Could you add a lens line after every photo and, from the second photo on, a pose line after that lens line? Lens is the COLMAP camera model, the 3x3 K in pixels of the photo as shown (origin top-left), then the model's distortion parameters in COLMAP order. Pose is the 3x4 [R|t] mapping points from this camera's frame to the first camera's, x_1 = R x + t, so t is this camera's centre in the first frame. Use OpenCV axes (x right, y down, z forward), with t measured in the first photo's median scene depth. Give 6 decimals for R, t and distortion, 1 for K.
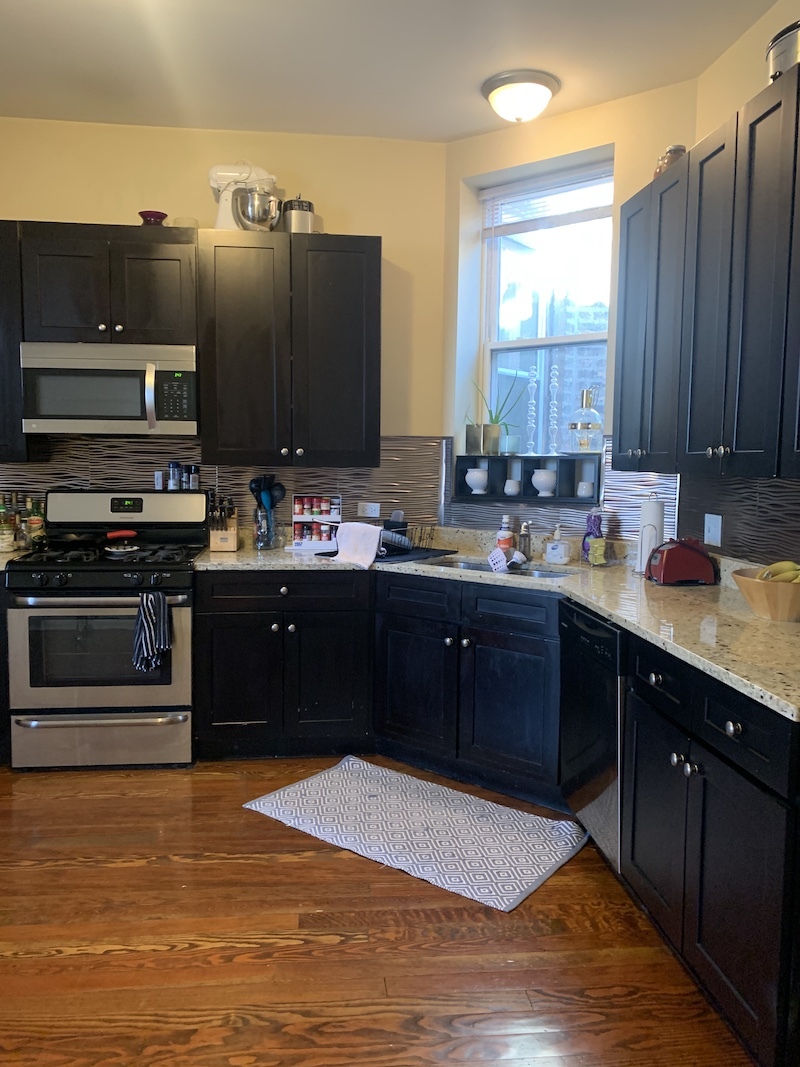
lens RADIAL K [[817.4, 0, 400.7], [0, 817.4, 533.6], [0, 0, 1]] dist [0.023499, -0.019940]
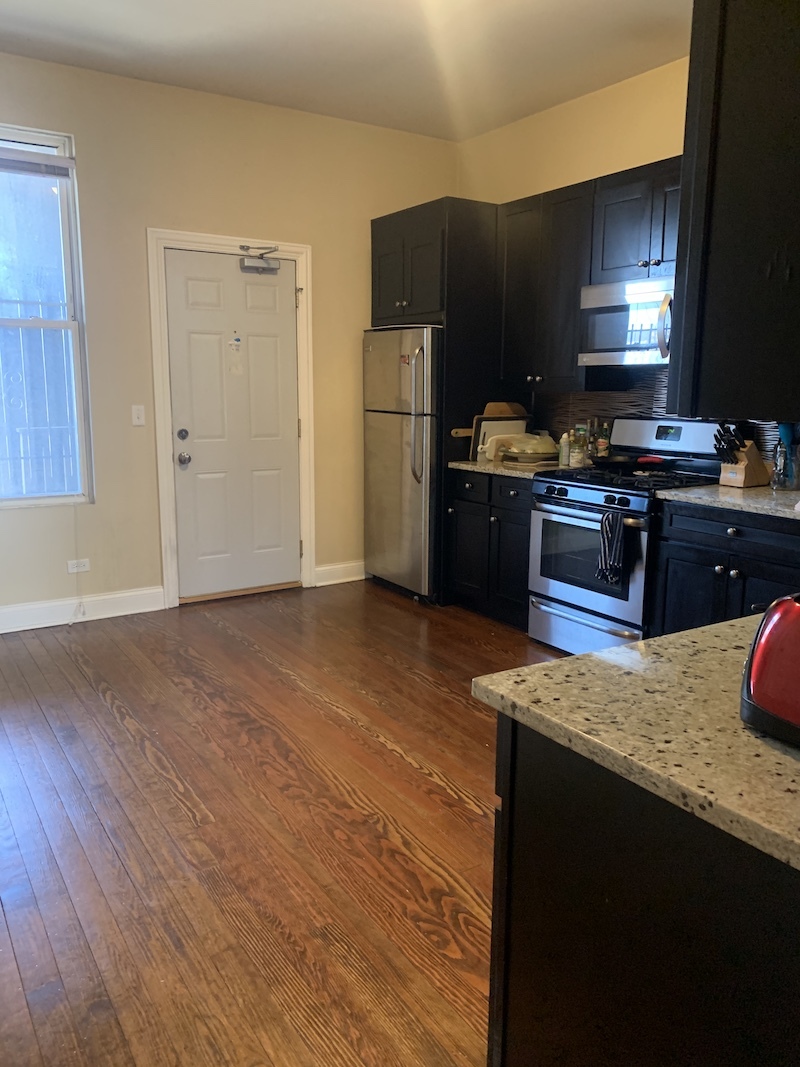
lens RADIAL K [[817.4, 0, 401.3], [0, 817.4, 531.8], [0, 0, 1]] dist [0.023499, -0.019940]
pose [[0.452433, 0.154504, -0.878313, 0.523442], [-0.088879, 0.987786, 0.127978, -0.016164], [0.887359, 0.020162, 0.460639, 0.252703]]
